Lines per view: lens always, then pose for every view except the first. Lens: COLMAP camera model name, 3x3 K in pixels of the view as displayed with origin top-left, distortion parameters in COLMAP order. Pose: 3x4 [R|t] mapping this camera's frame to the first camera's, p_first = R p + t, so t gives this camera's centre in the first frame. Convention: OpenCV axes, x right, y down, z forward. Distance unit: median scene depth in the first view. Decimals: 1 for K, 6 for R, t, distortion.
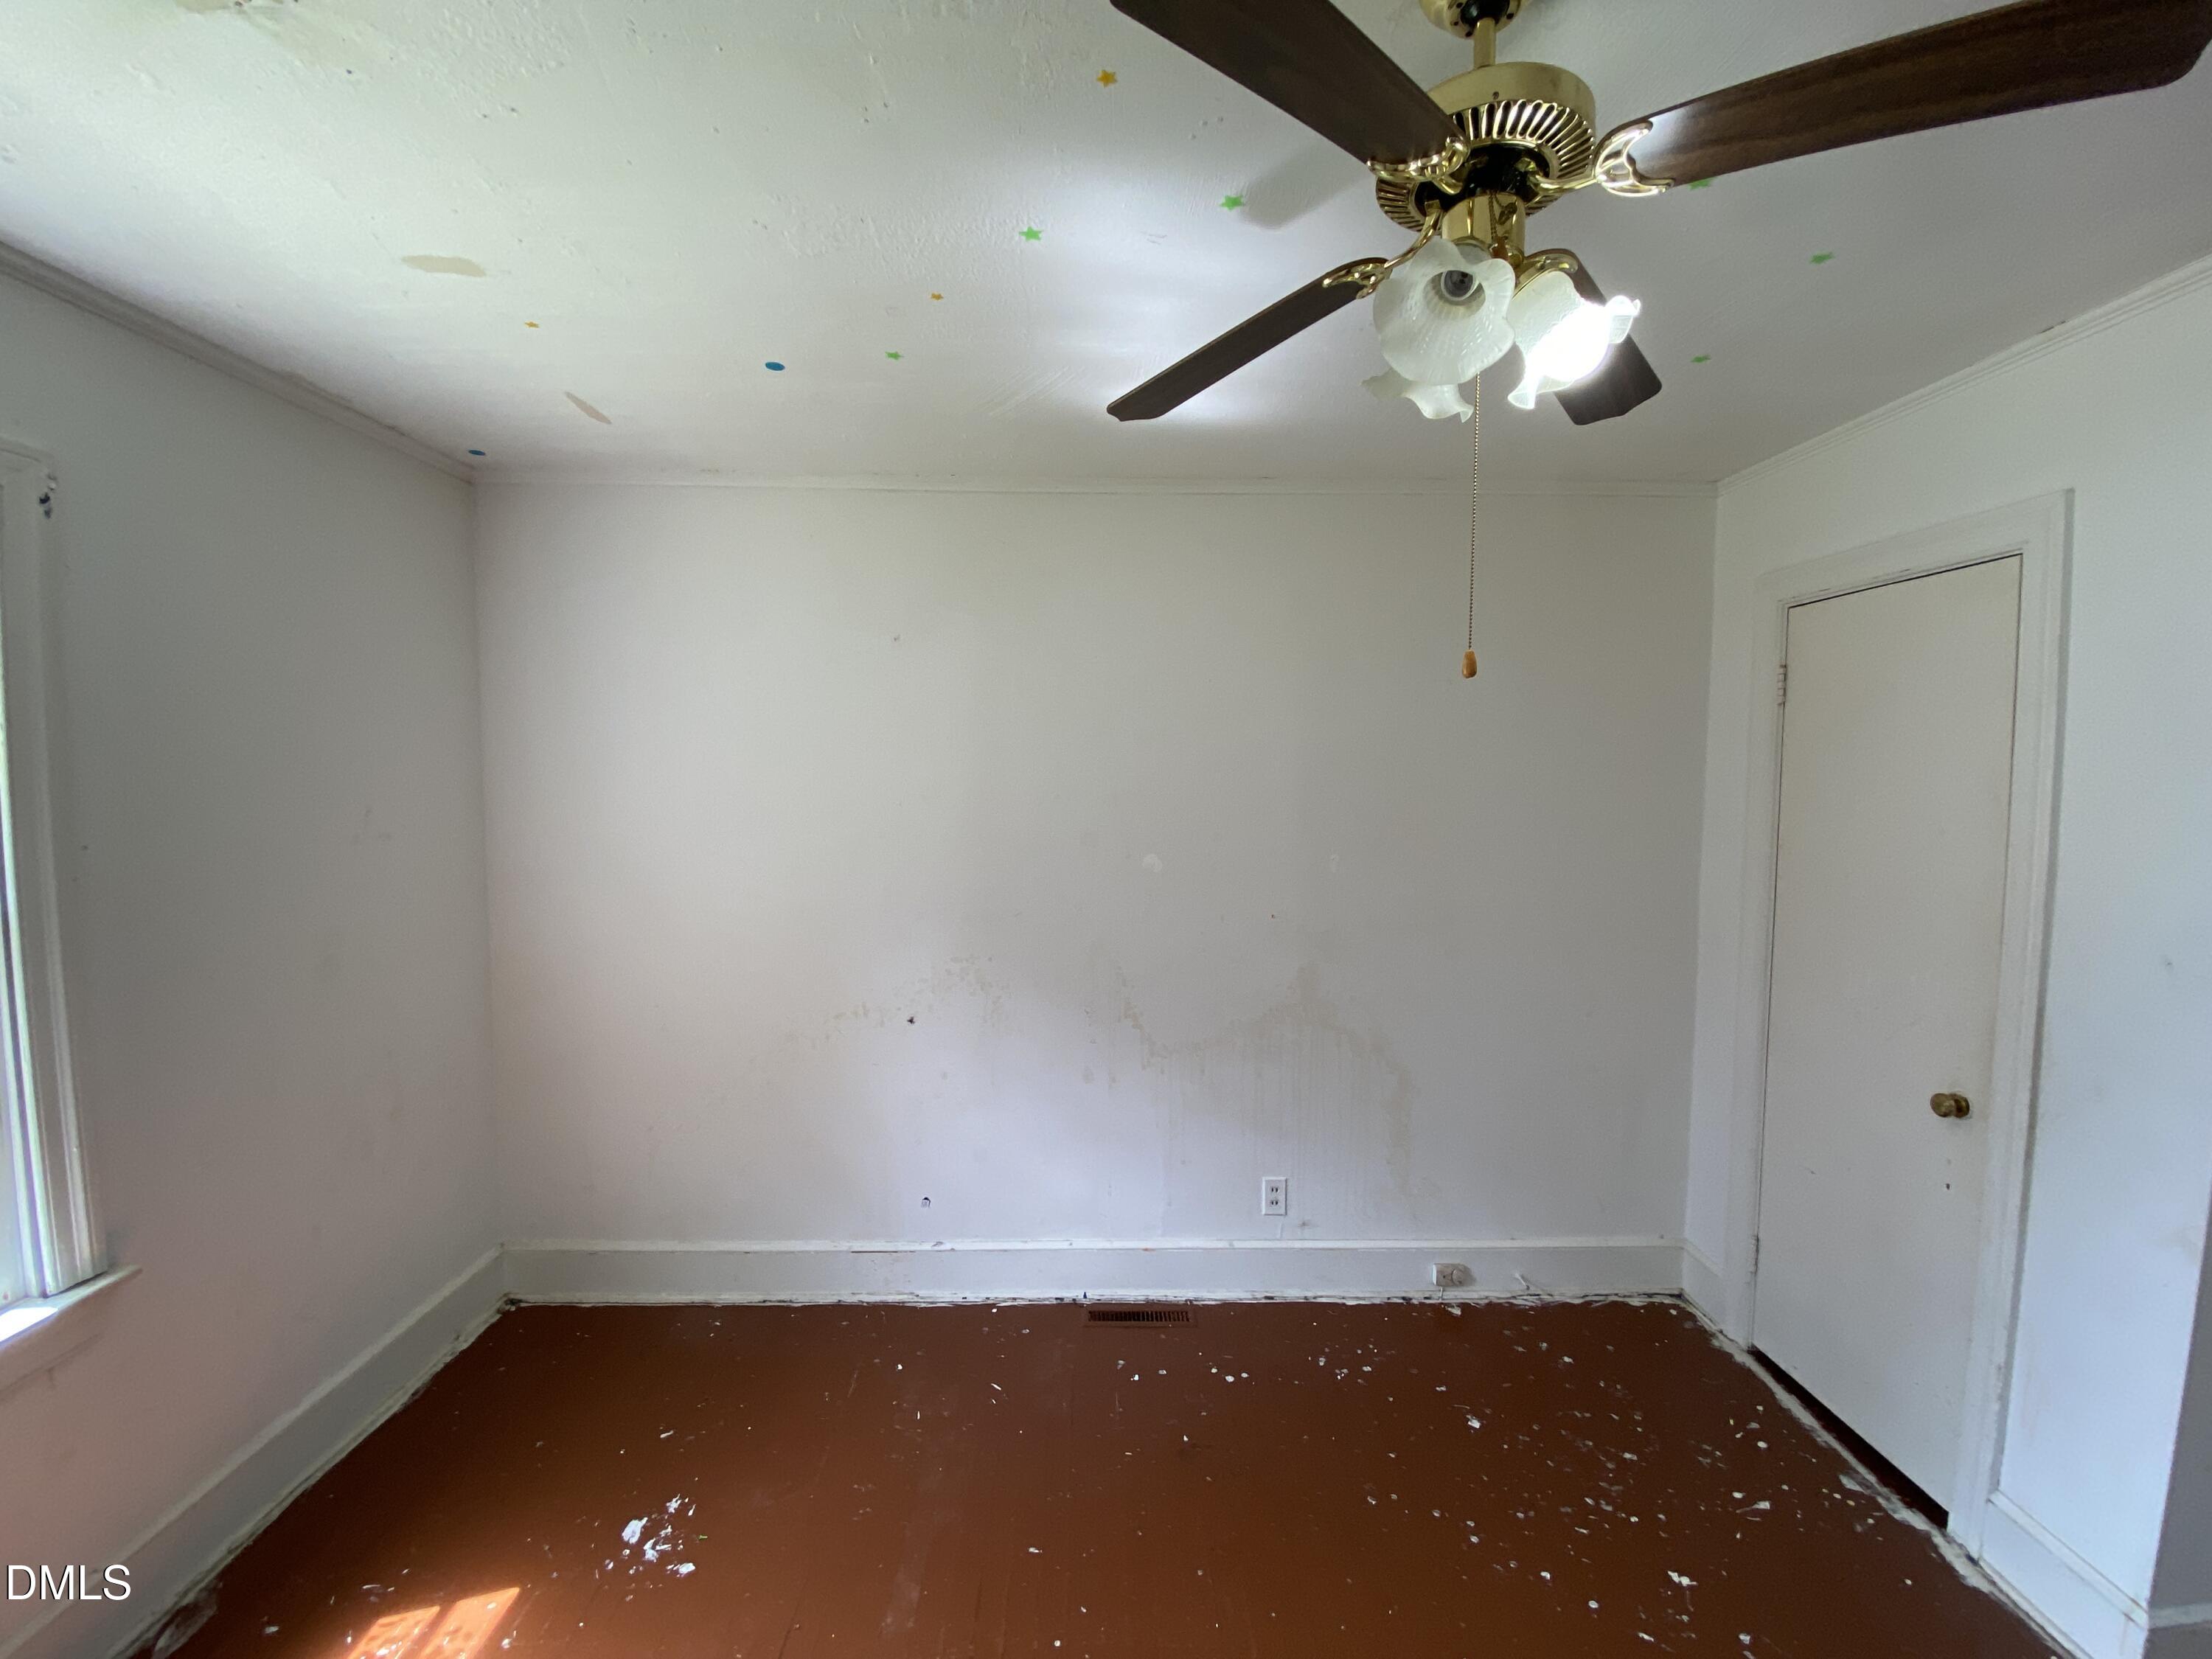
lens RADIAL K [[883.3, 0, 1103.9], [0, 883.3, 821.1], [0, 0, 1]] dist [0.001355, -0.013711]
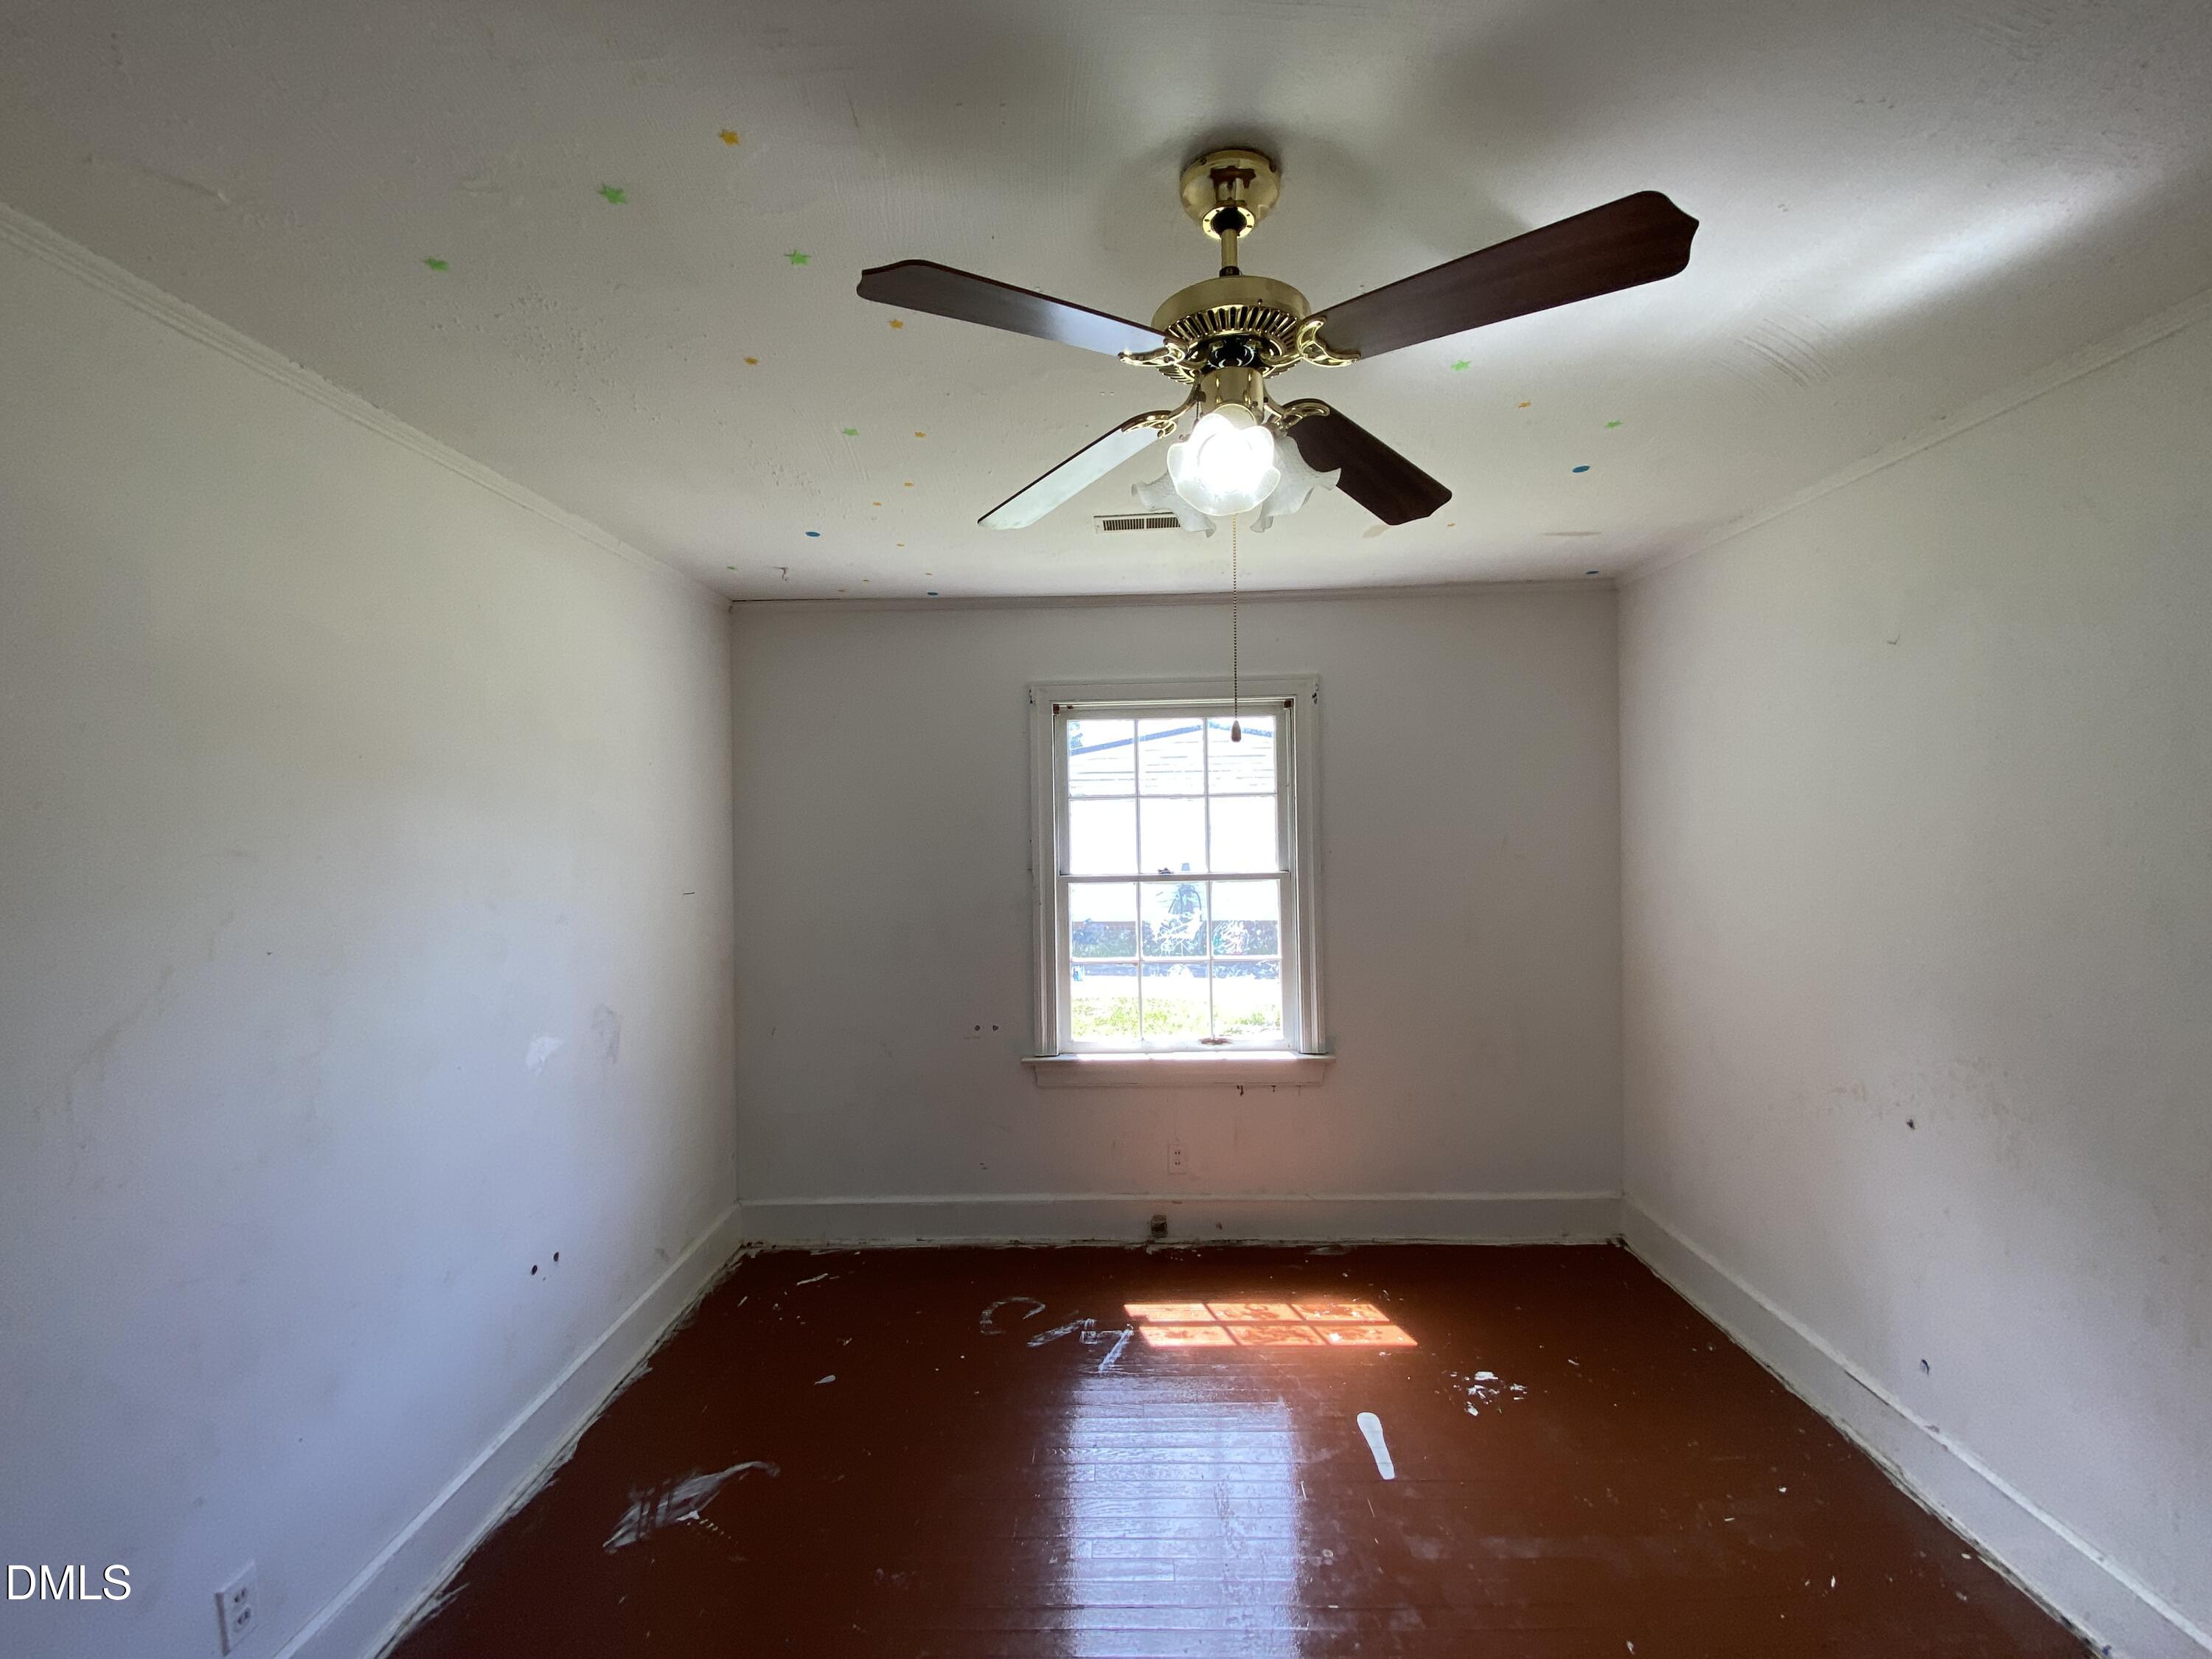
lens RADIAL K [[866.3, 0, 1119.1], [0, 866.3, 822.9], [0, 0, 1]] dist [0.000054, -0.012039]
pose [[-0.021932, 0.001180, -0.999759, 0.561446], [-0.040067, 0.999195, 0.002058, -0.015345], [0.998956, 0.040102, -0.021867, 0.299620]]
